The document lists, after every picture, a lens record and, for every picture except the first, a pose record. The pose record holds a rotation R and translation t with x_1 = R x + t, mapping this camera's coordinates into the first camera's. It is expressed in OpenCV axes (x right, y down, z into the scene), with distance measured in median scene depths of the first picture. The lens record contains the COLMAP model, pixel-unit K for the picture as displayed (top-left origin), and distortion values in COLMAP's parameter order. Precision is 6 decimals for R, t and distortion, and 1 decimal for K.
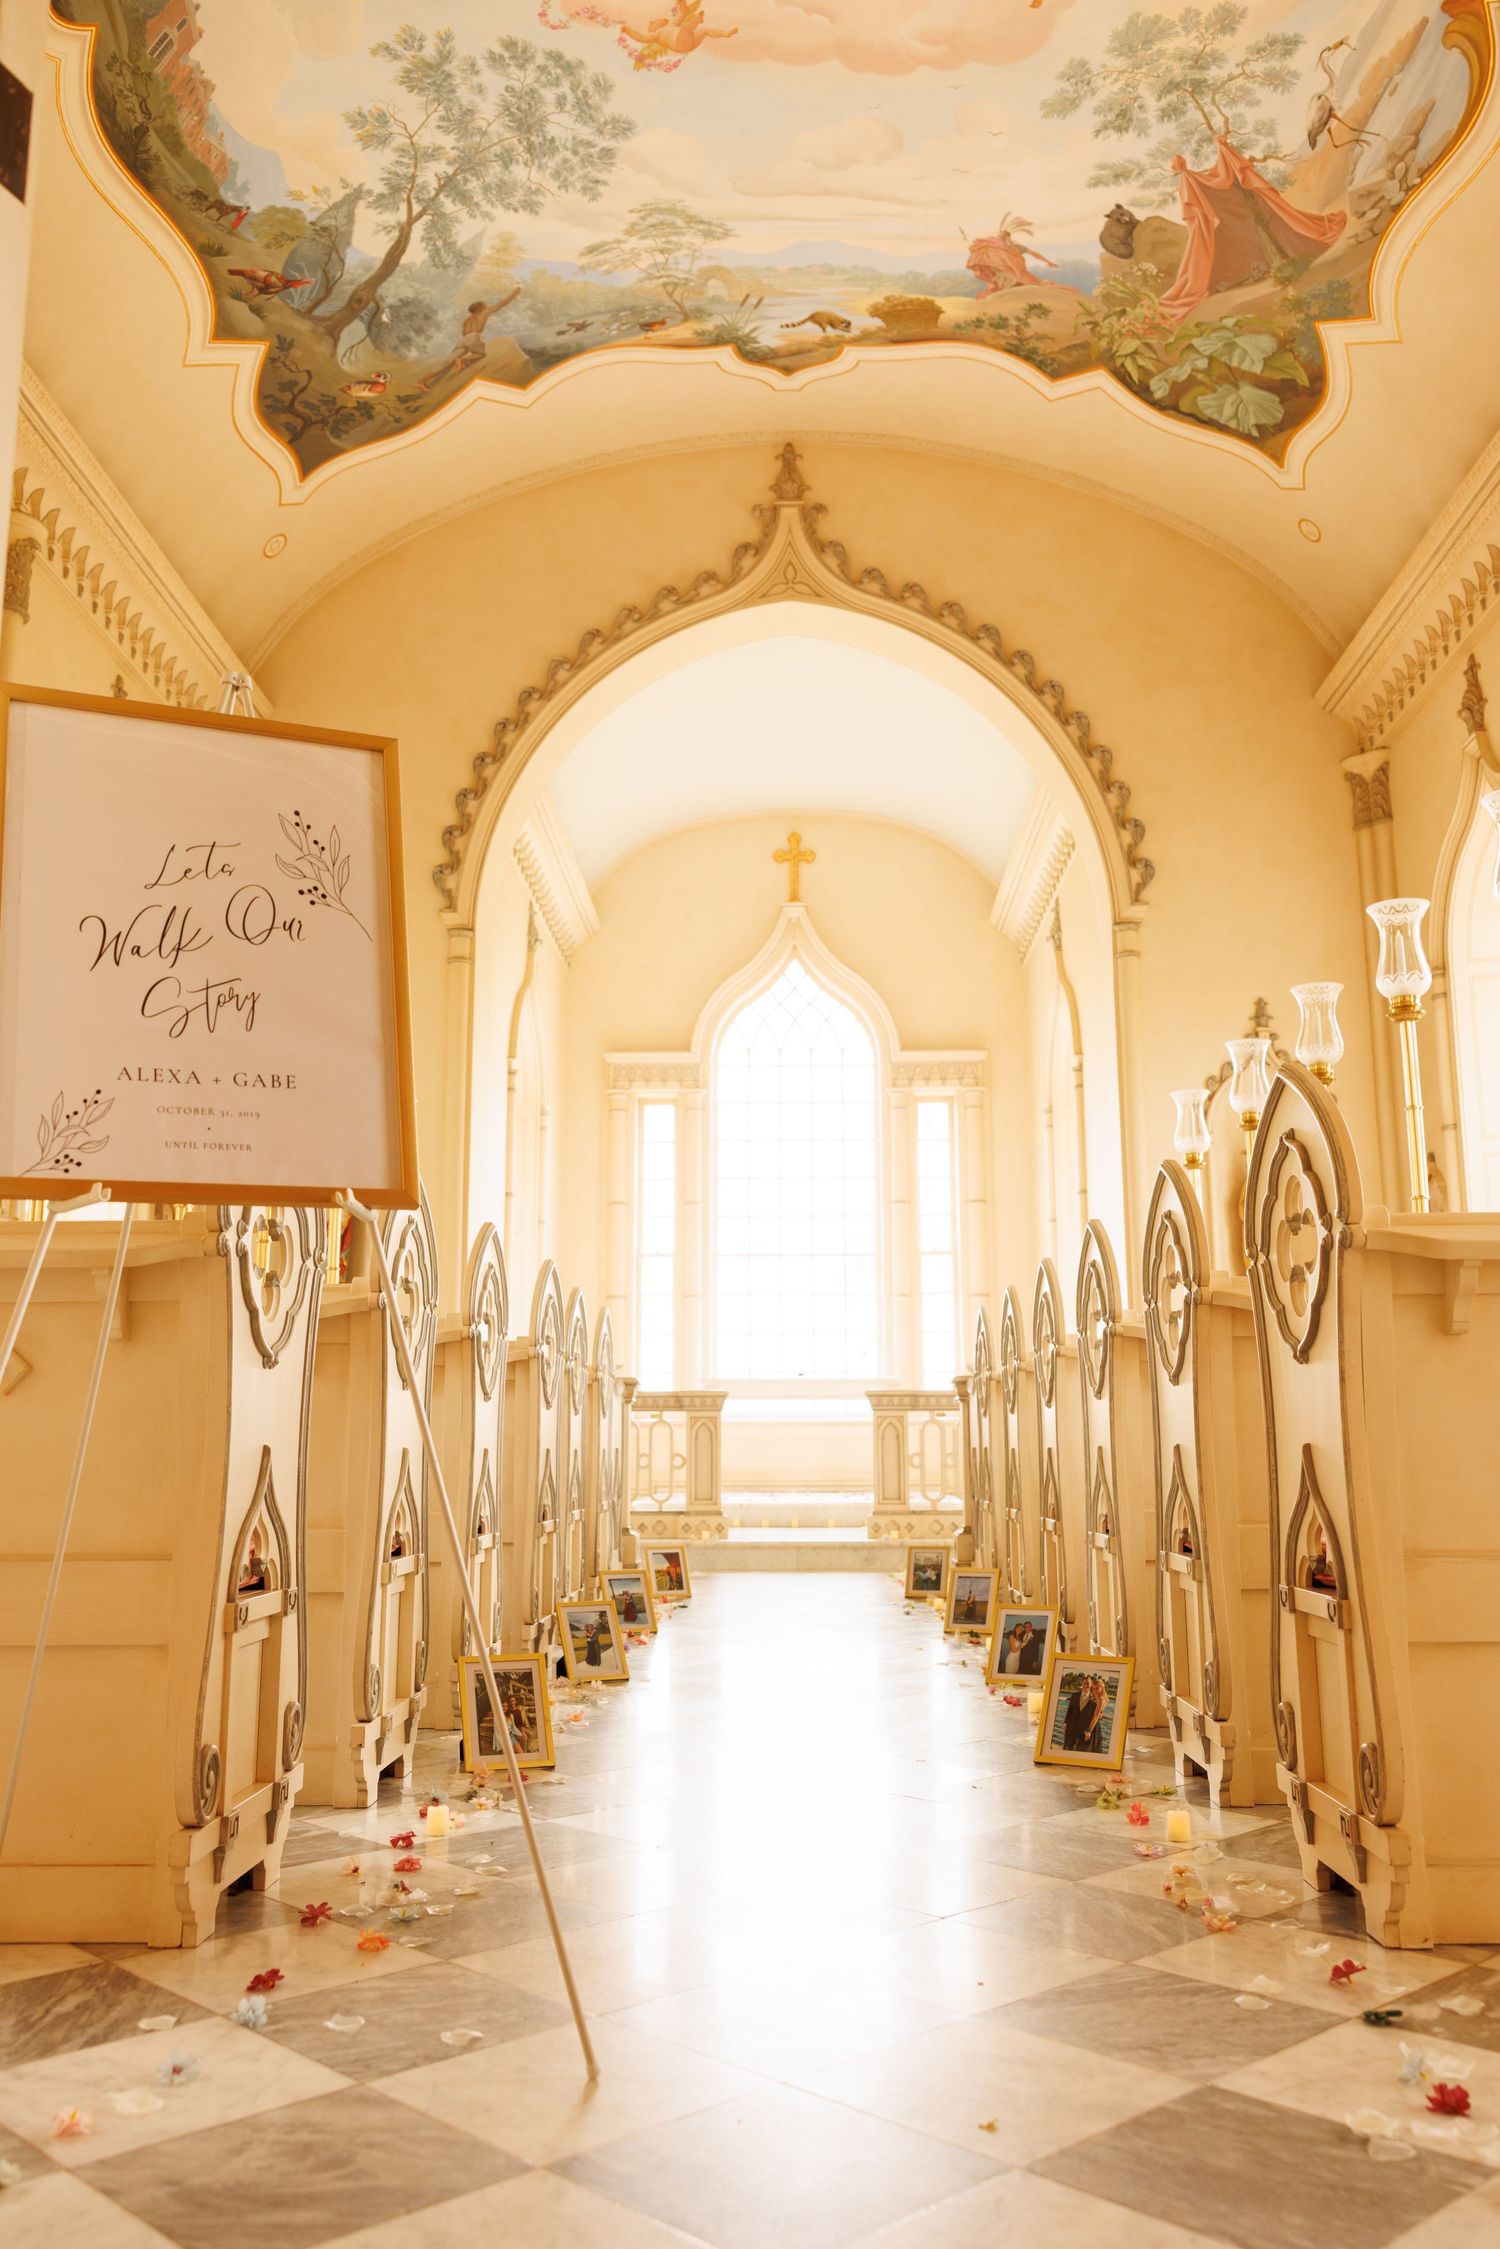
lens RADIAL K [[1769.3, 0, 759.1], [0, 1769.3, 1121.6], [0, 0, 1]] dist [0.007901, 0.001292]
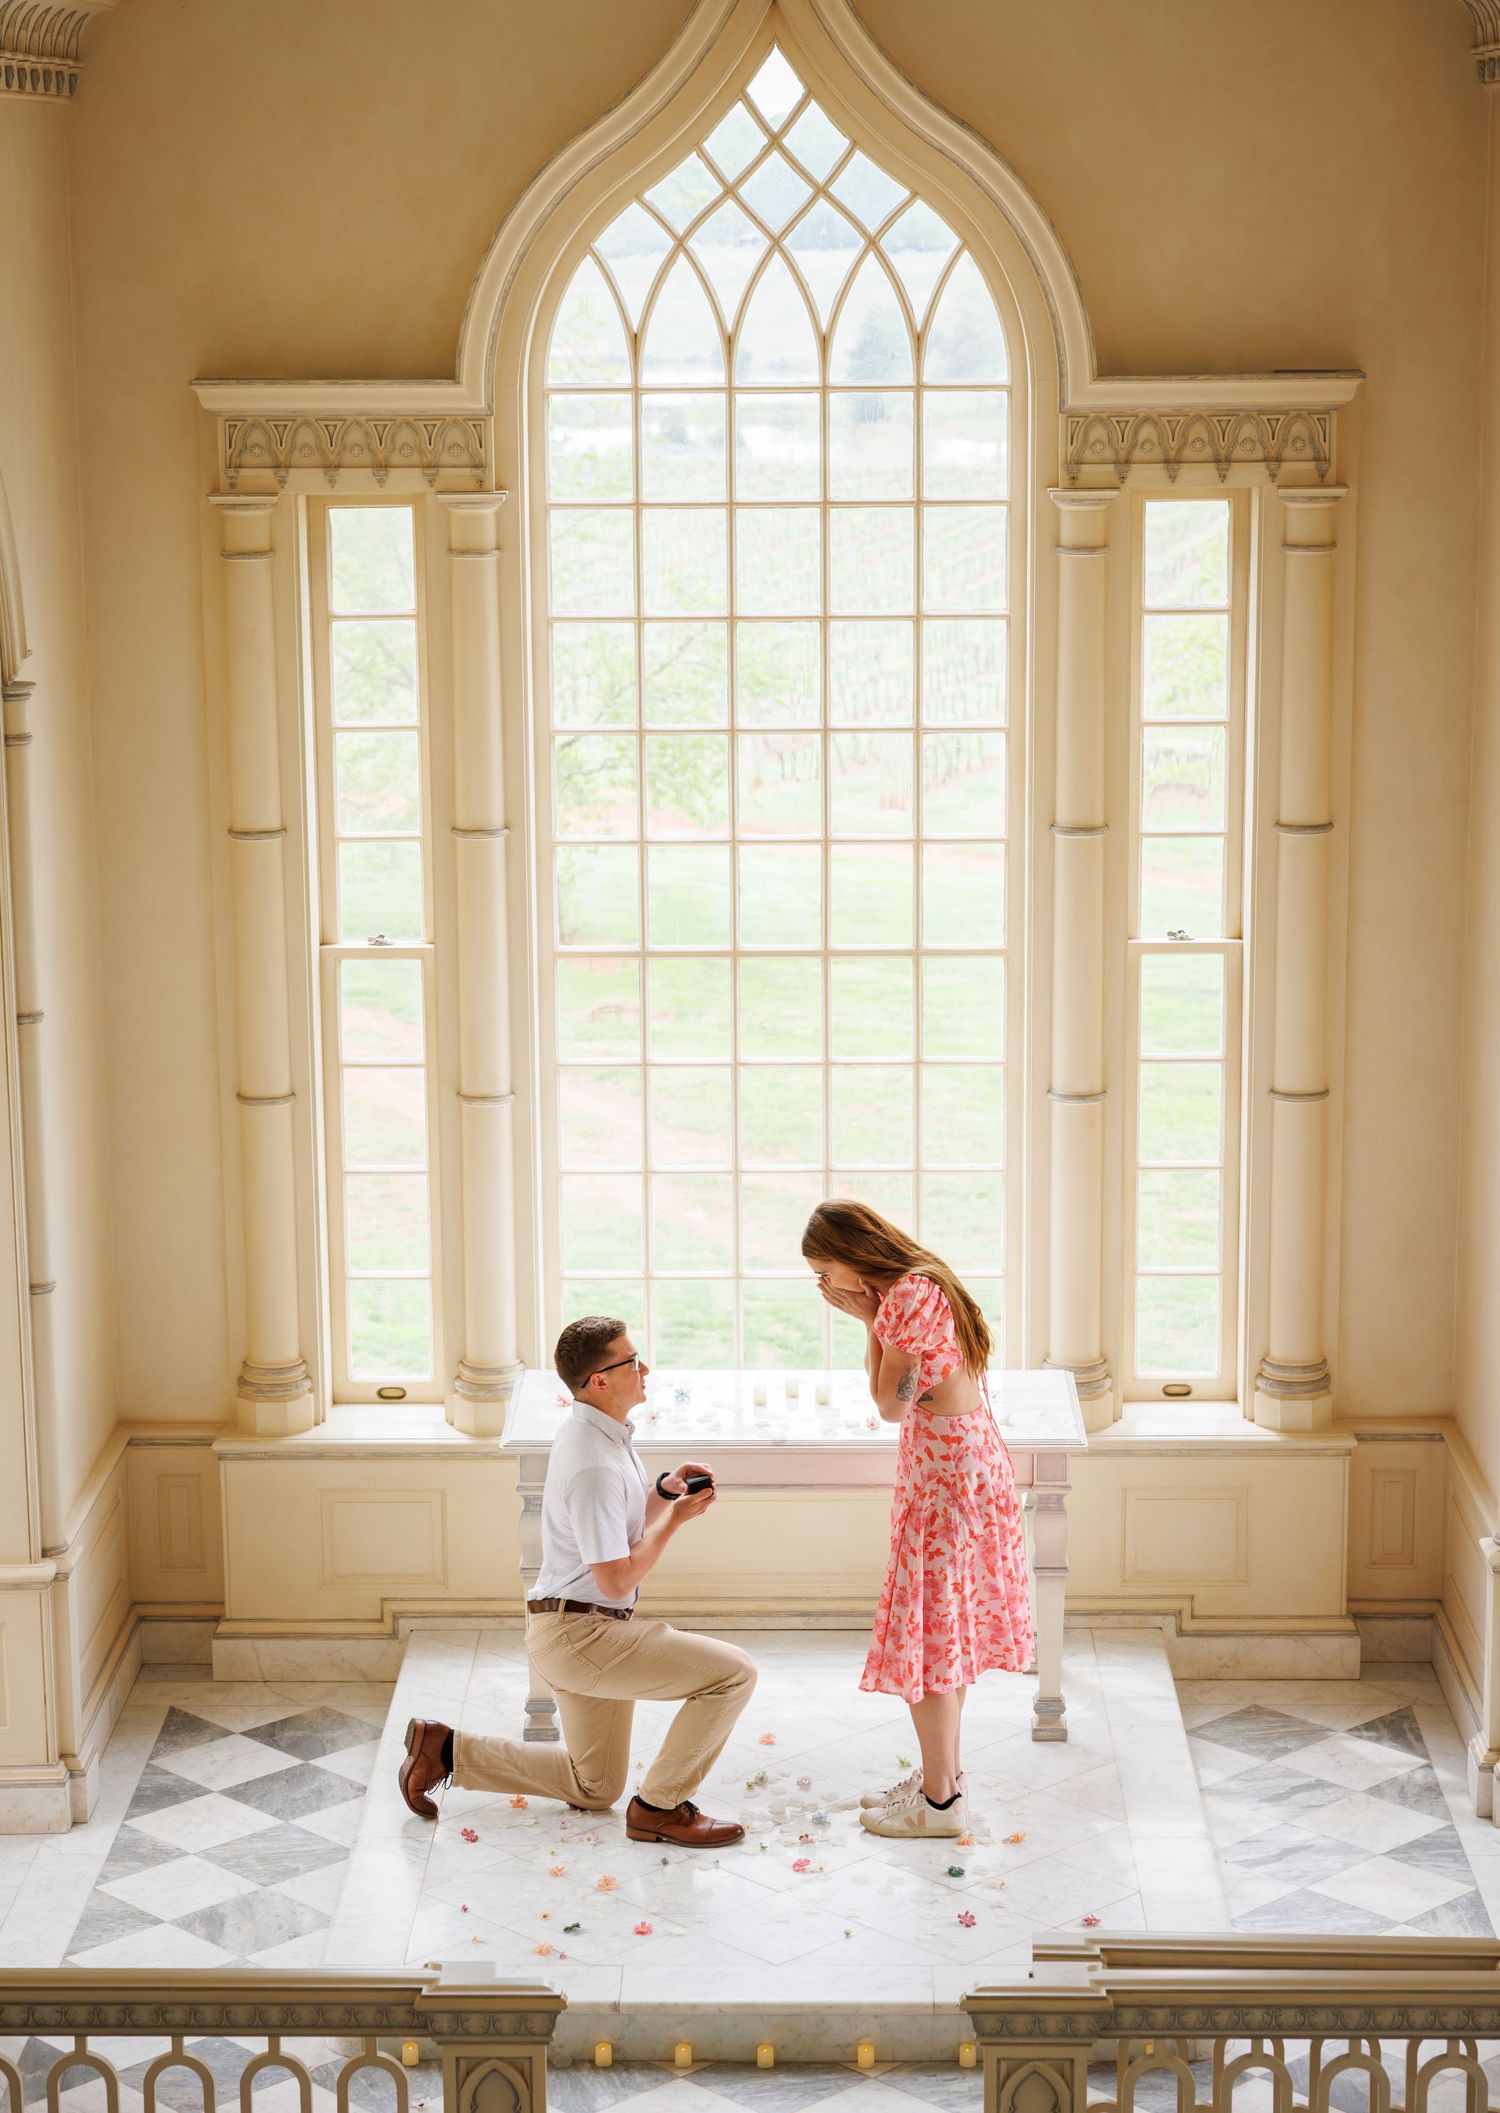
lens RADIAL K [[4336.5, 0, 722.1], [0, 4336.5, 1141.1], [0, 0, 1]] dist [0.058615, -0.109215]
pose [[0.999978, -0.006563, -0.001022, 0.017882], [0.006436, 0.919349, 0.393391, -0.388762], [-0.001642, -0.393389, 0.919371, 0.342648]]
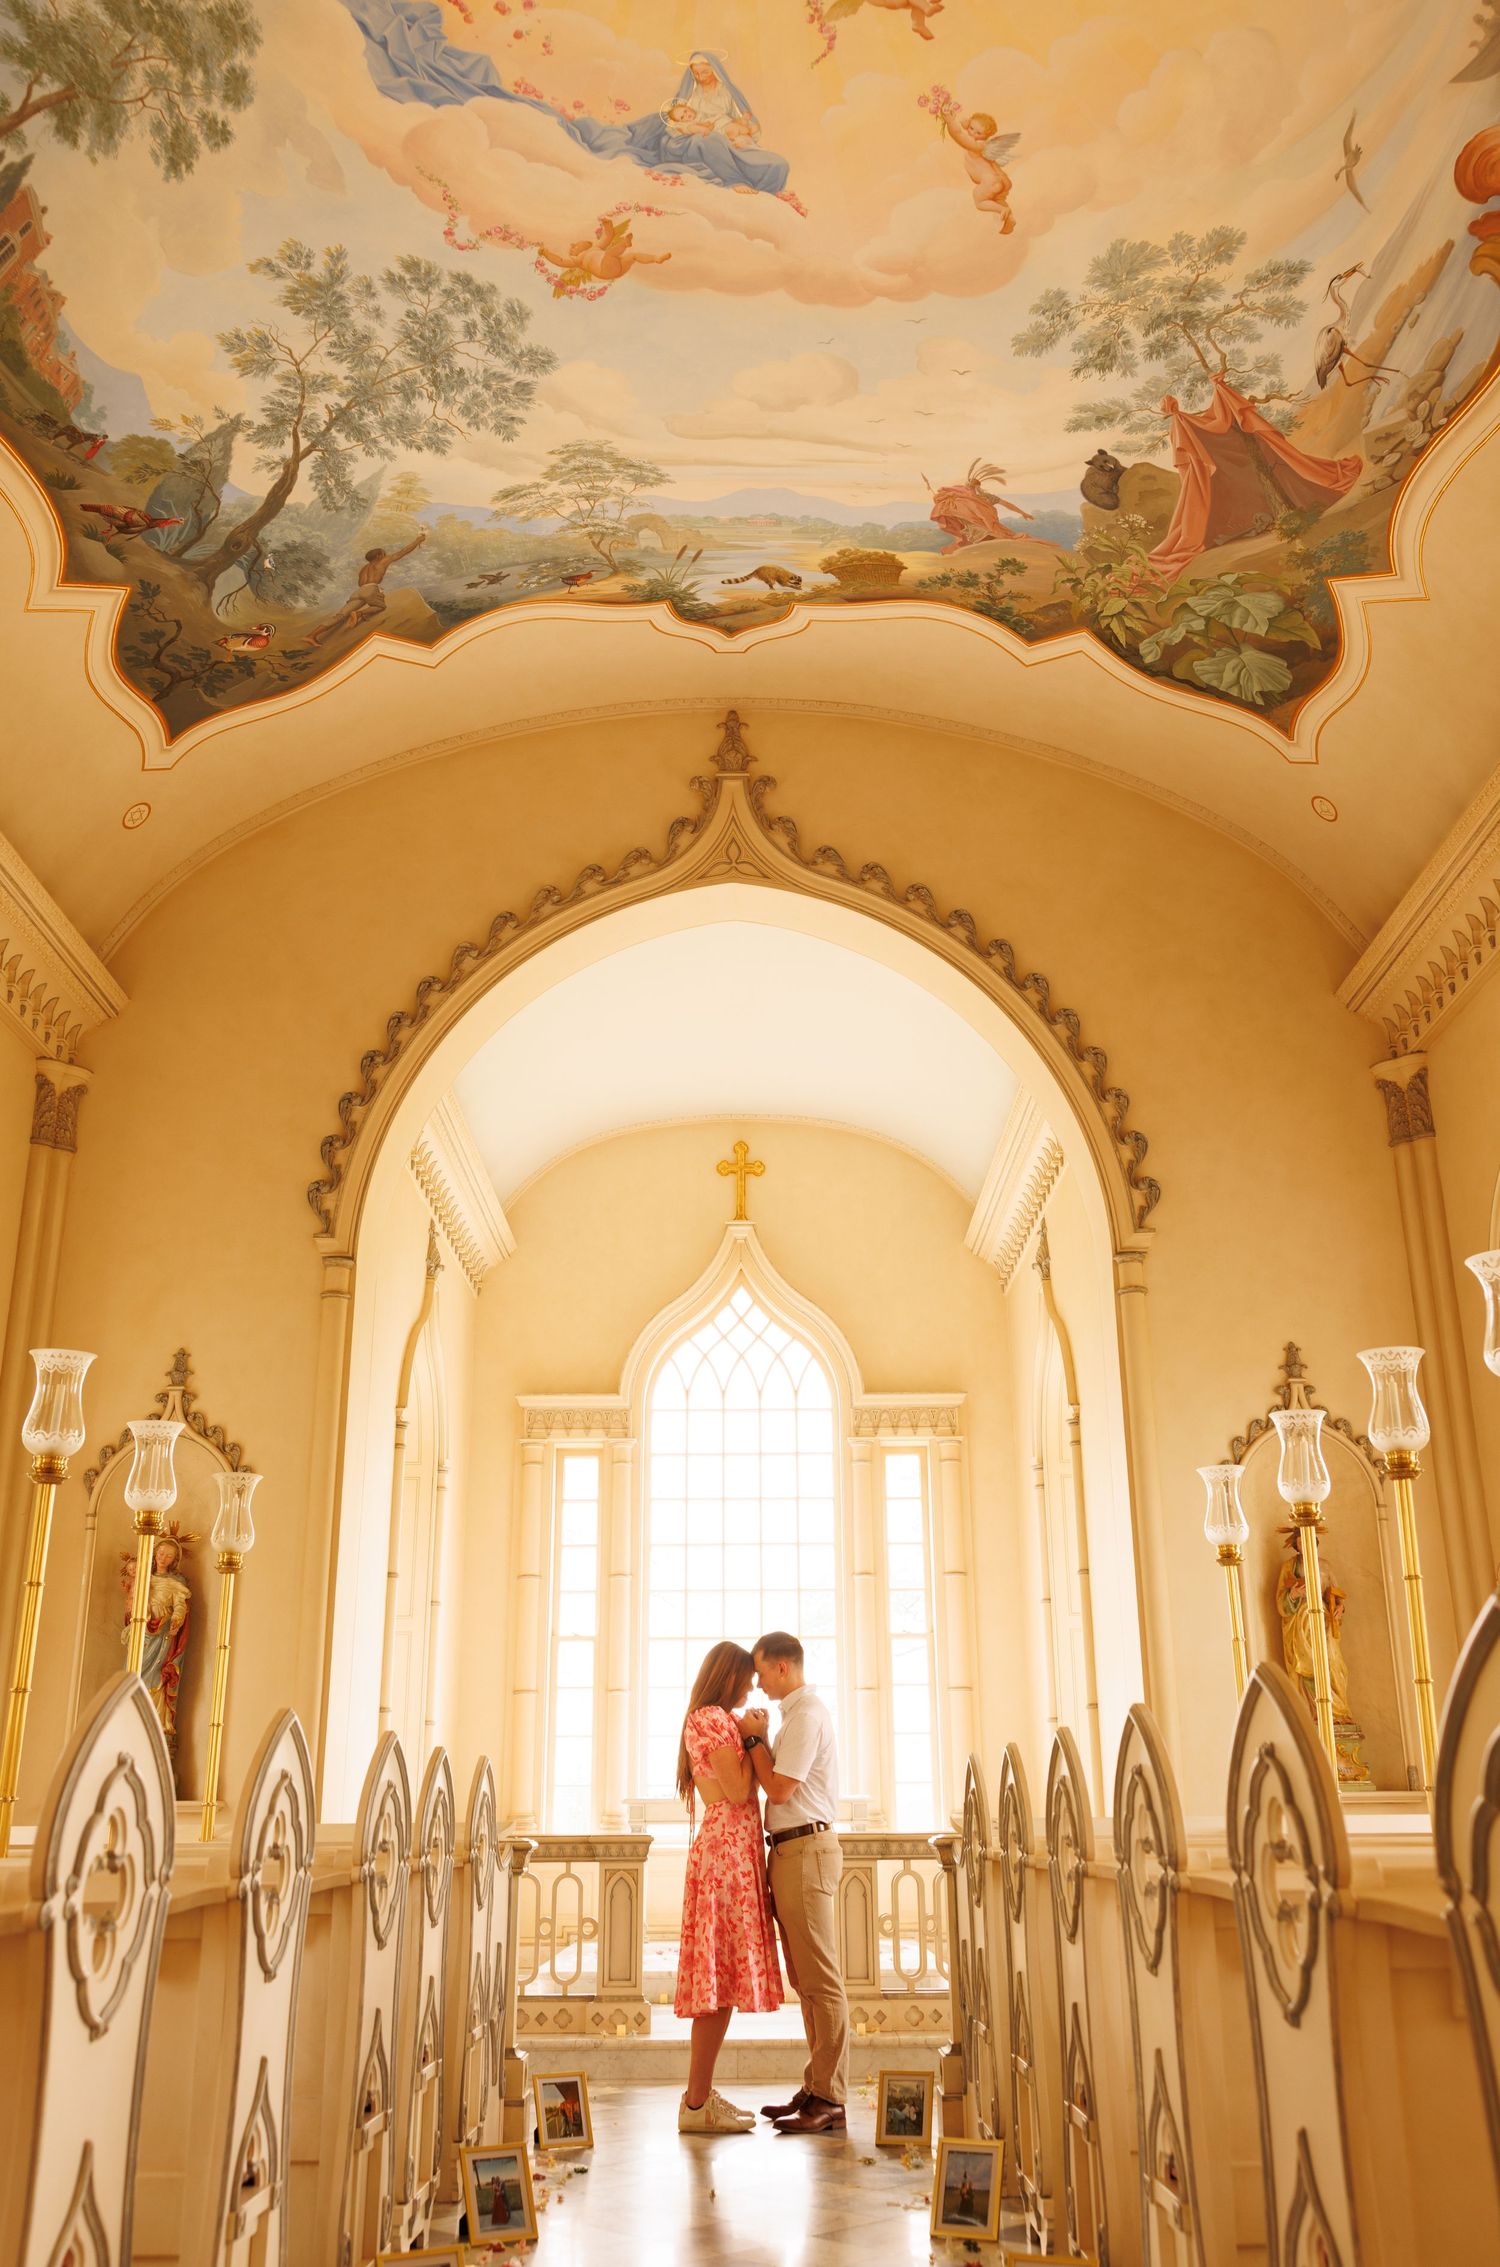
lens RADIAL K [[1917.9, 0, 754.4], [0, 1917.9, 1144.3], [0, 0, 1]] dist [0.010164, 0.002974]
pose [[0.999730, 0.004273, 0.022828, 0.008769], [-0.000678, 0.987874, -0.155257, -0.025365], [-0.023215, 0.155200, 0.987610, 0.109759]]
